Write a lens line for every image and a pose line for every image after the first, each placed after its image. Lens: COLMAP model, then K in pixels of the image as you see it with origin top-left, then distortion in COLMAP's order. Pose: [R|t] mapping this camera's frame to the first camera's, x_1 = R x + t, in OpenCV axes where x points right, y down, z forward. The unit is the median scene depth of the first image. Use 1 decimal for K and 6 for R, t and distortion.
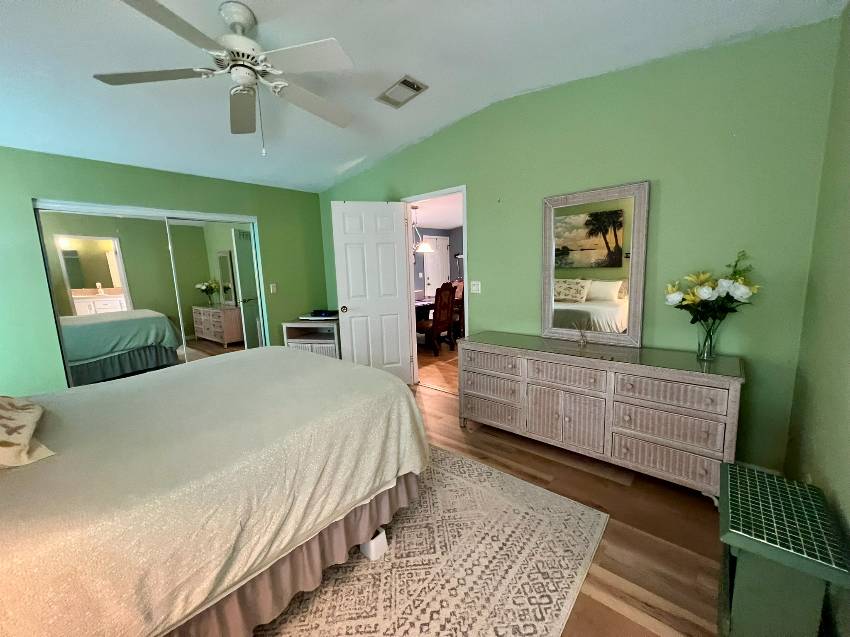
lens RADIAL K [[339.7, 0, 425.0], [0, 339.7, 318.5], [0, 0, 1]] dist [0.000012, -0.000006]
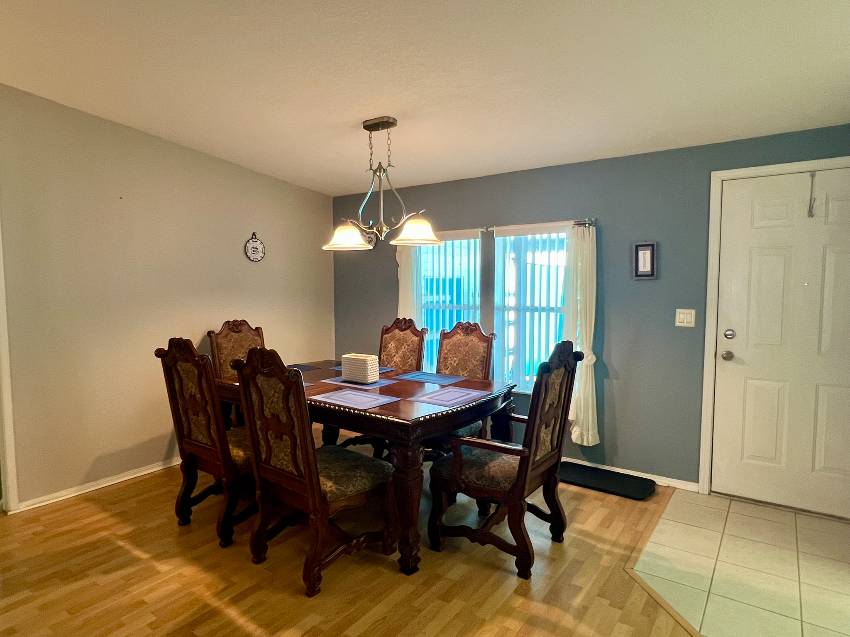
lens RADIAL K [[500.3, 0, 425.0], [0, 500.3, 318.5], [0, 0, 1]] dist [-0.001206, -0.000460]
pose [[0.091039, 0.101443, -0.990667, 0.451491], [-0.150211, 0.984815, 0.087040, -0.157440], [0.984453, 0.140885, 0.104894, 0.895834]]
